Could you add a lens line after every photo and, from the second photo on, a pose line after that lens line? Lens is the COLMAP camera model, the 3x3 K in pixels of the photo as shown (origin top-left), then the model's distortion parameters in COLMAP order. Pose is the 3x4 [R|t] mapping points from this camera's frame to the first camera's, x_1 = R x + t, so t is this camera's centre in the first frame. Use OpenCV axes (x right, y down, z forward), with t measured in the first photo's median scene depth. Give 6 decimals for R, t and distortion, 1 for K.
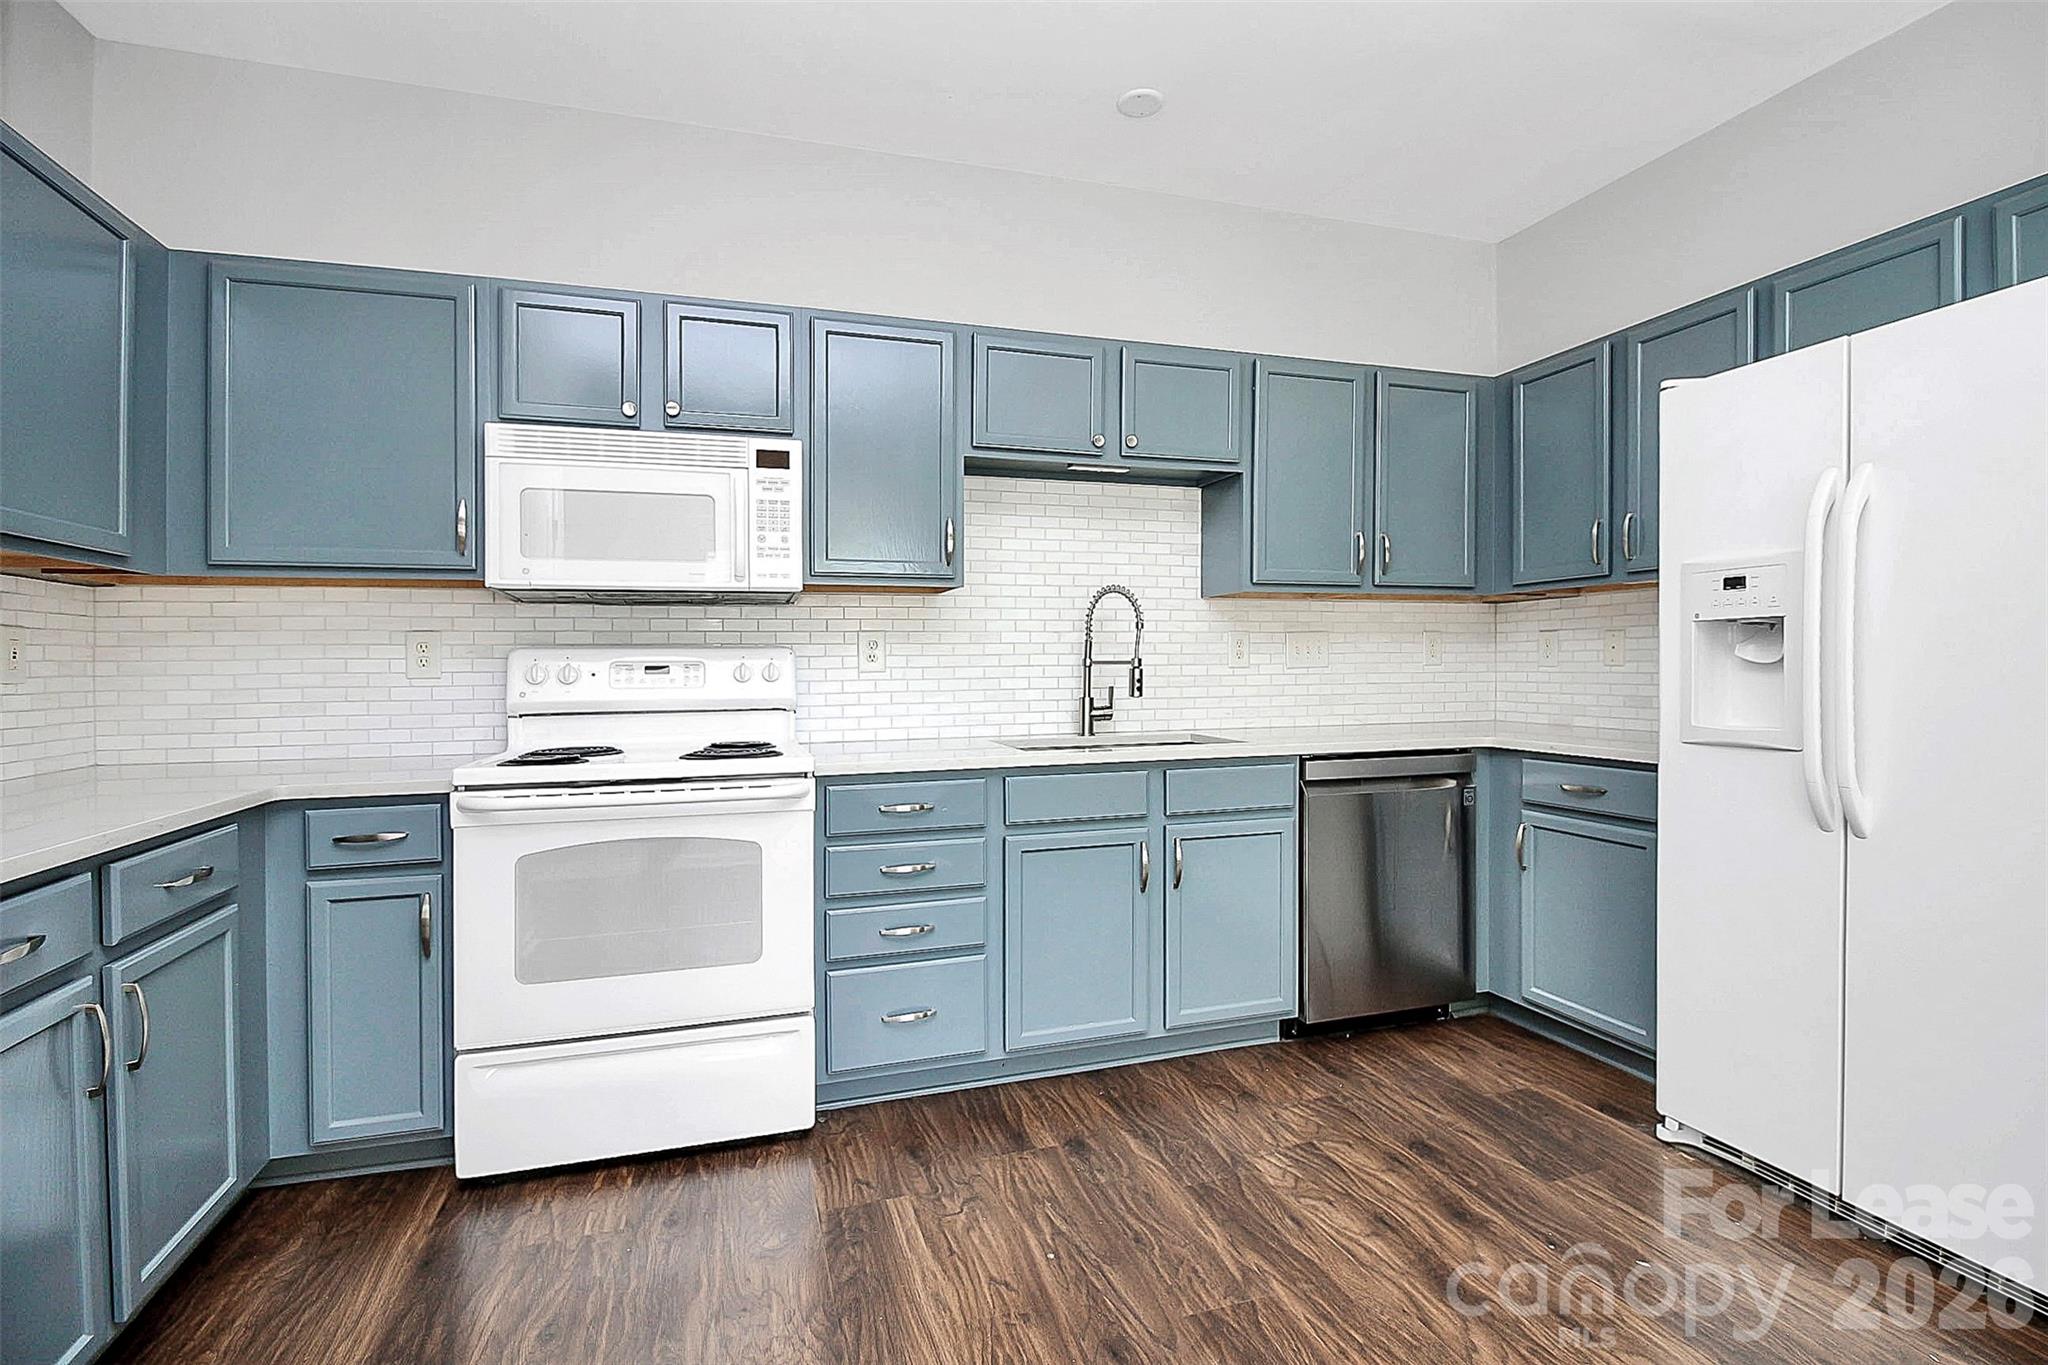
lens RADIAL K [[958.0, 0, 1018.1], [0, 958.0, 665.8], [0, 0, 1]] dist [-0.007648, -0.006998]
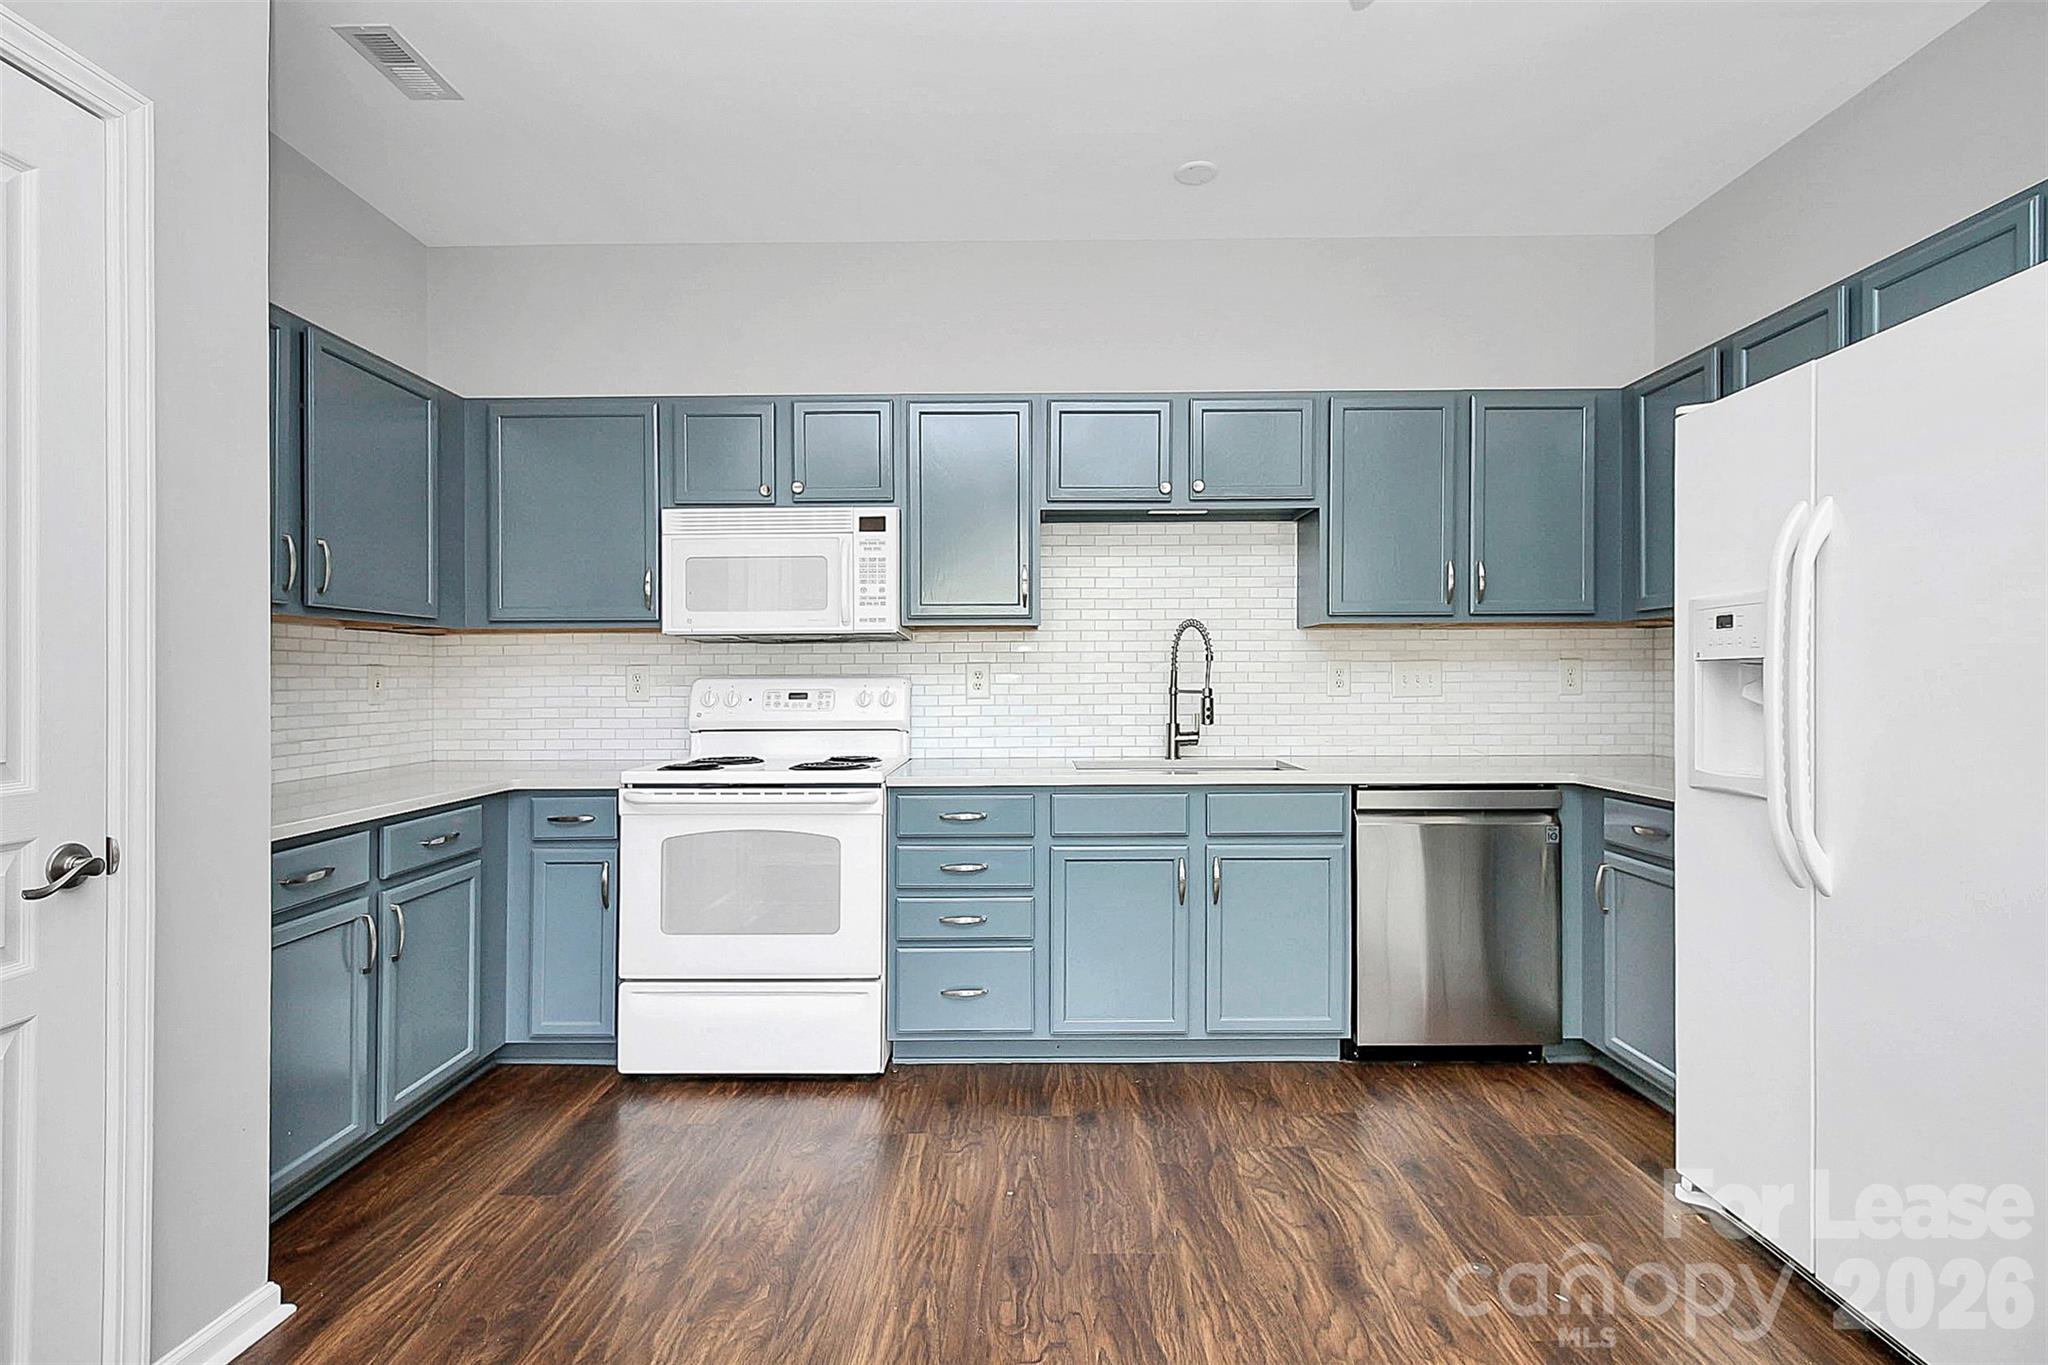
lens RADIAL K [[958.0, 0, 1022.2], [0, 958.0, 686.5], [0, 0, 1]] dist [-0.007648, -0.006998]
pose [[0.952433, 0.005672, -0.304696, 0.299127], [-0.003474, 0.999964, 0.007755, -0.020454], [0.304729, -0.006328, 0.952418, -0.098577]]
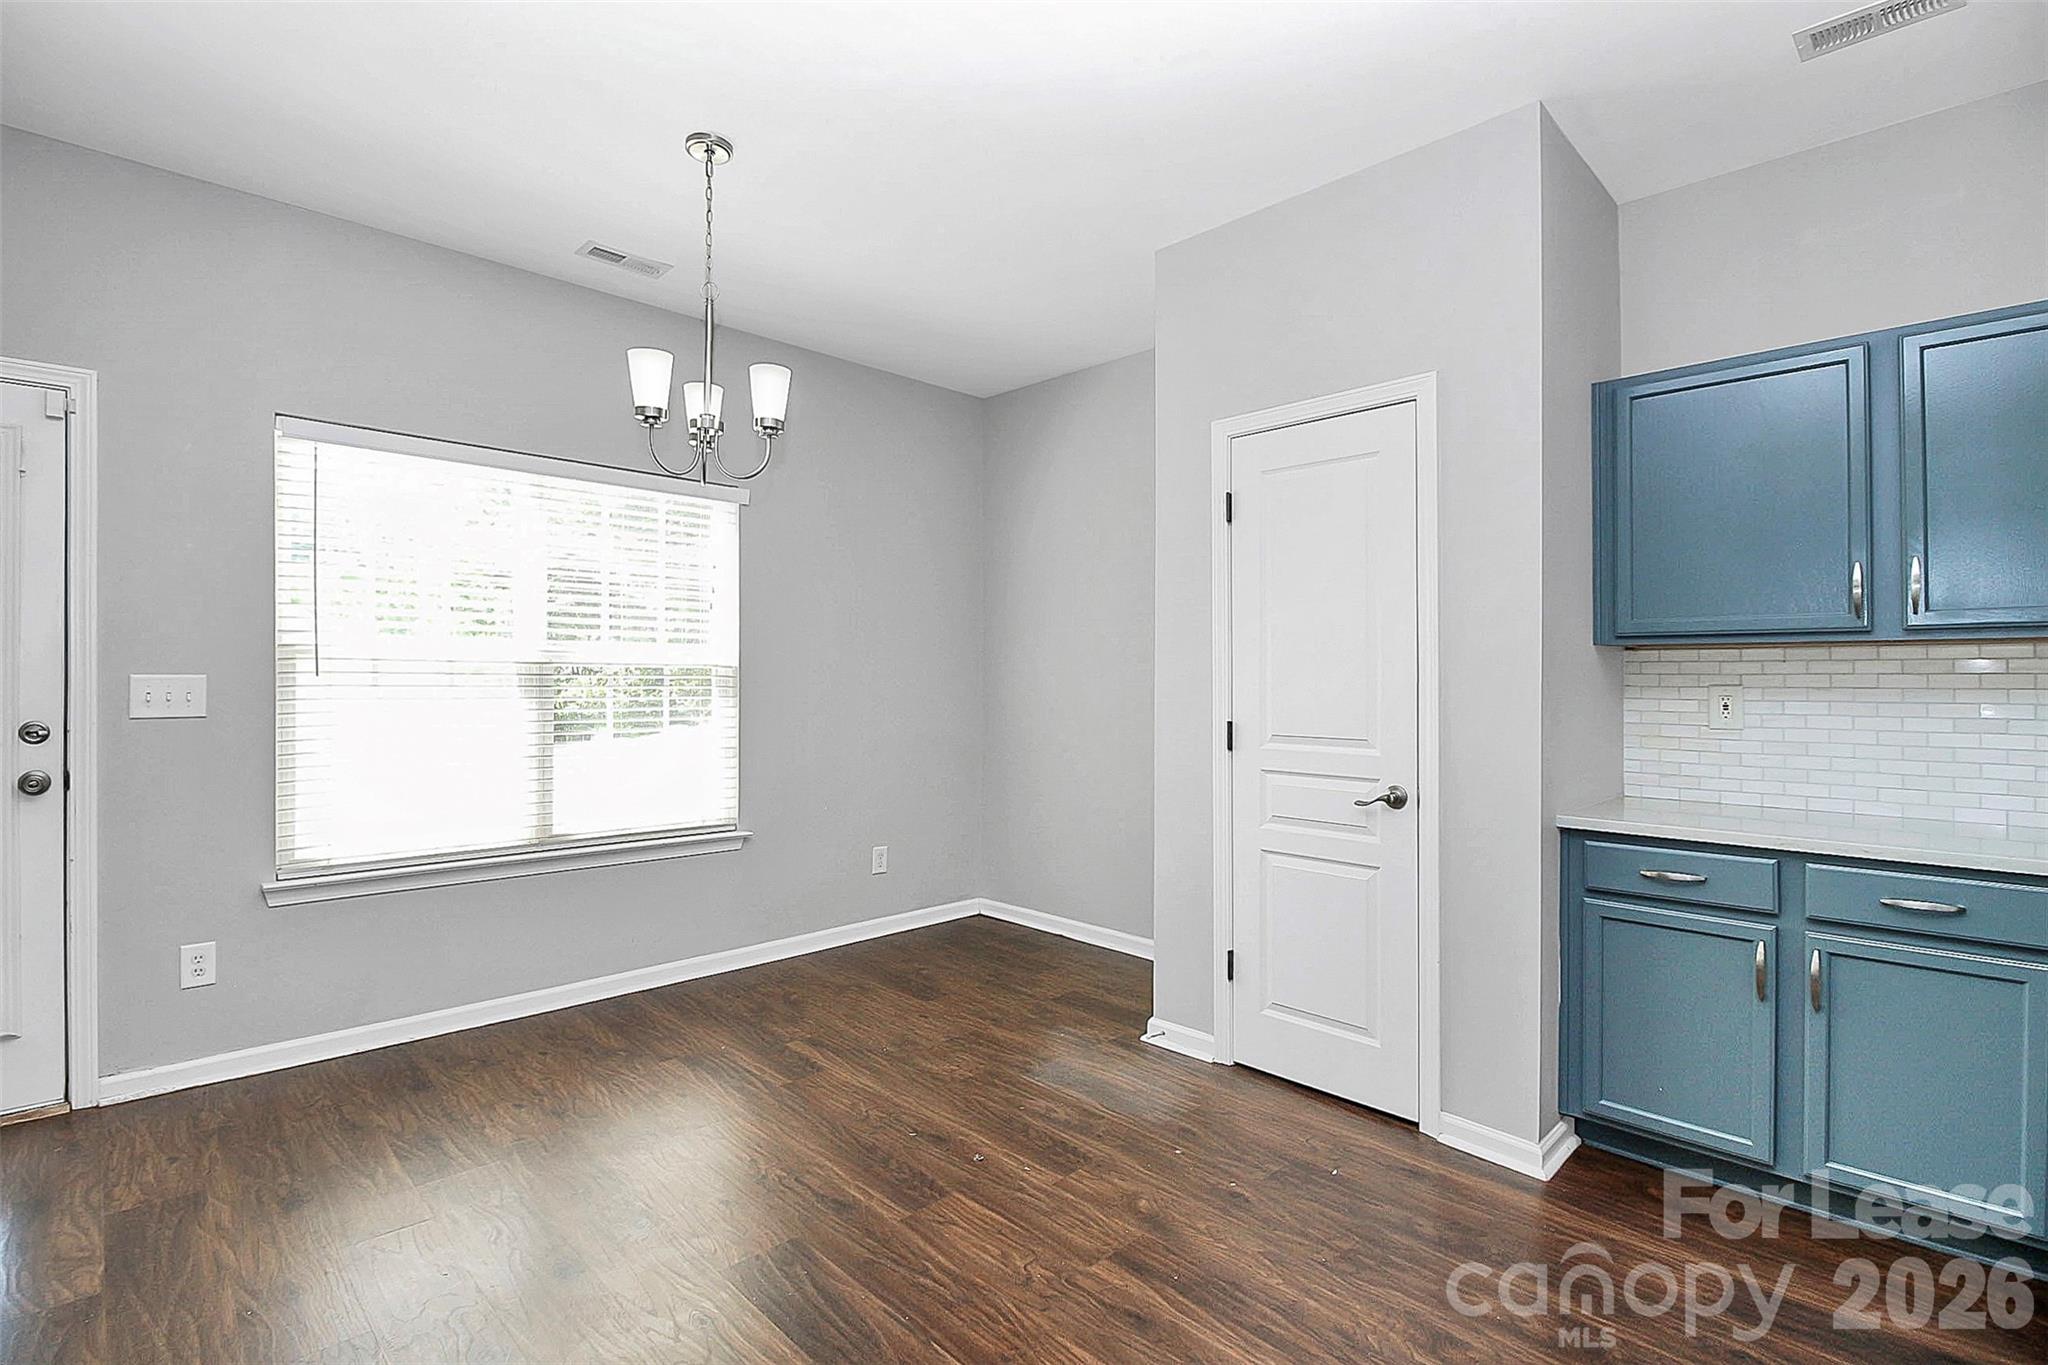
lens RADIAL K [[958.0, 0, 1017.5], [0, 958.0, 663.3], [0, 0, 1]] dist [-0.007648, -0.006998]
pose [[-0.891798, -0.002602, -0.452427, 0.477485], [0.000399, 0.999979, -0.006537, -0.055812], [0.452434, -0.006010, -0.891778, 1.038492]]
